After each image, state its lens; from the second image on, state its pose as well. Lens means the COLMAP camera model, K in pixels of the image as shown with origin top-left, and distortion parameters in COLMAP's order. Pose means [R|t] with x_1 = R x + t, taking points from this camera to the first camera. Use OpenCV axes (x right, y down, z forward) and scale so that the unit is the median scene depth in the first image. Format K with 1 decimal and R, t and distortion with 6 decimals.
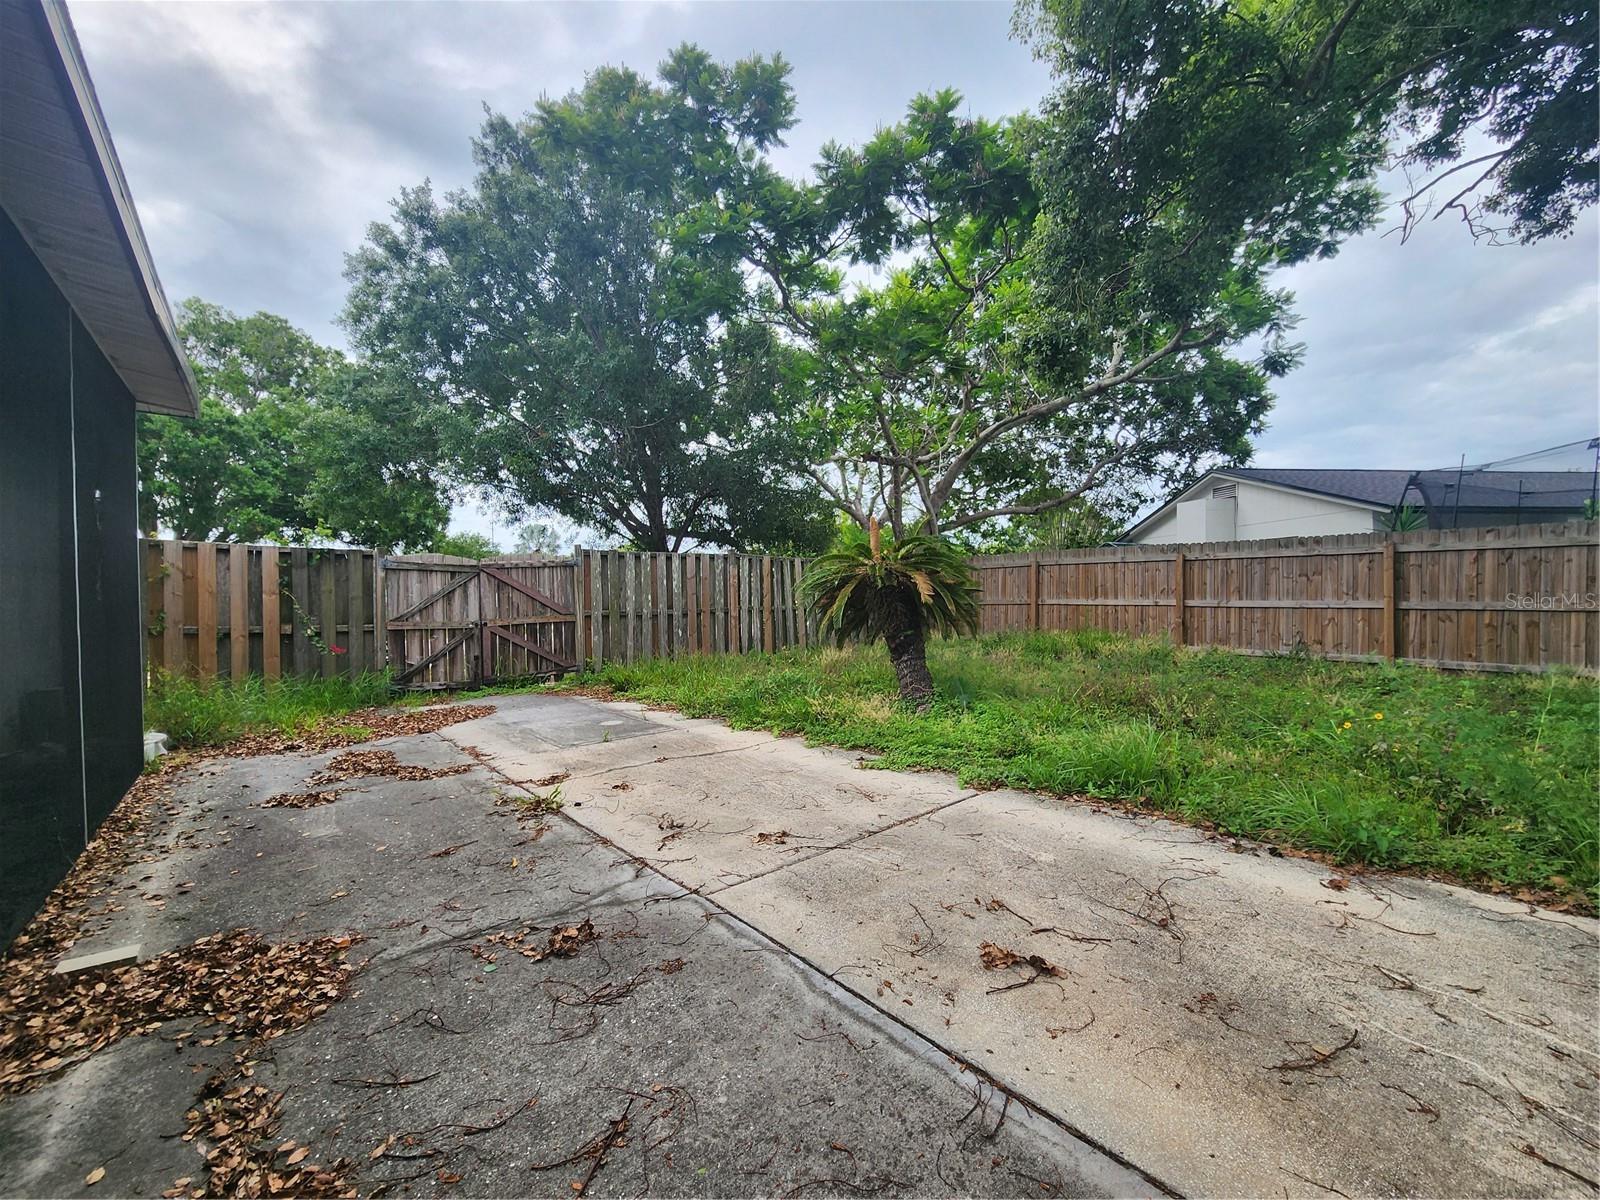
lens RADIAL K [[655.7, 0, 802.6], [0, 655.7, 600.7], [0, 0, 1]] dist [0.001103, -0.000832]
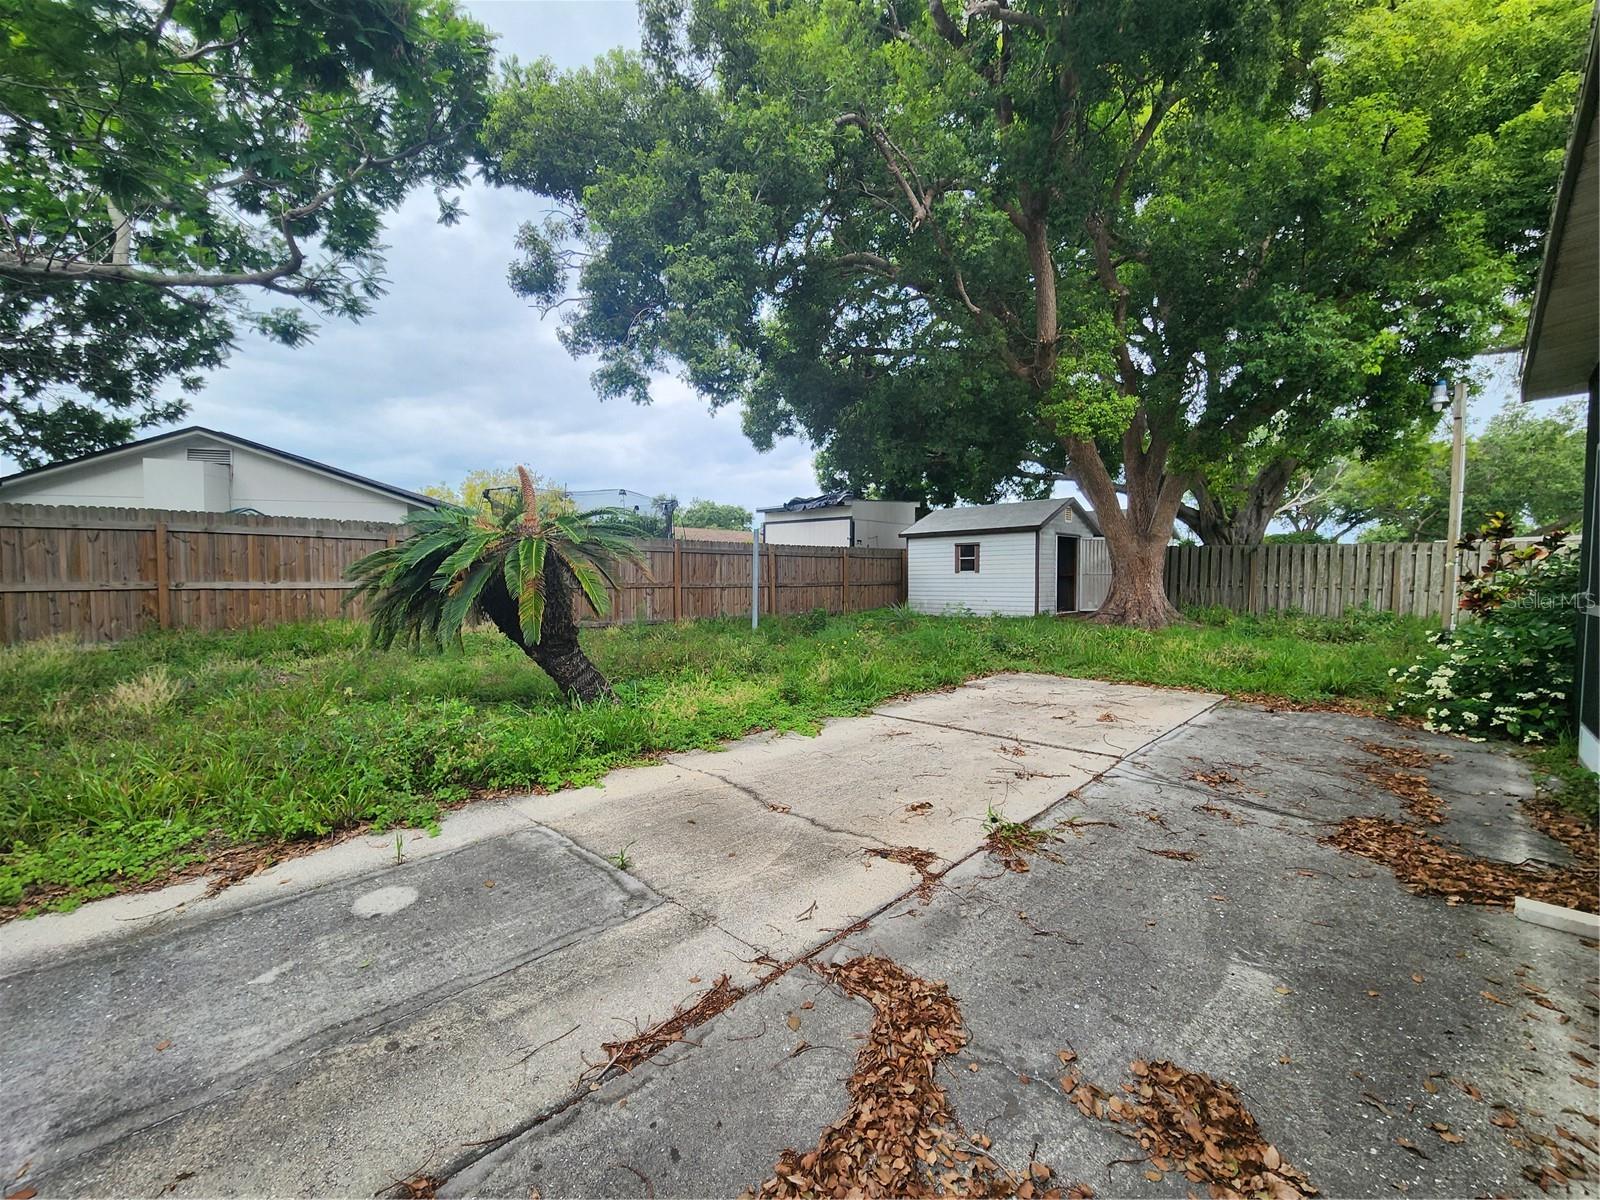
lens RADIAL K [[655.7, 0, 799.3], [0, 655.7, 604.1], [0, 0, 1]] dist [0.001103, -0.000832]
pose [[-0.086089, -0.035563, 0.995653, -1.136735], [0.008295, 0.999302, 0.036410, 0.002724], [-0.996253, 0.011393, -0.085734, 1.305241]]
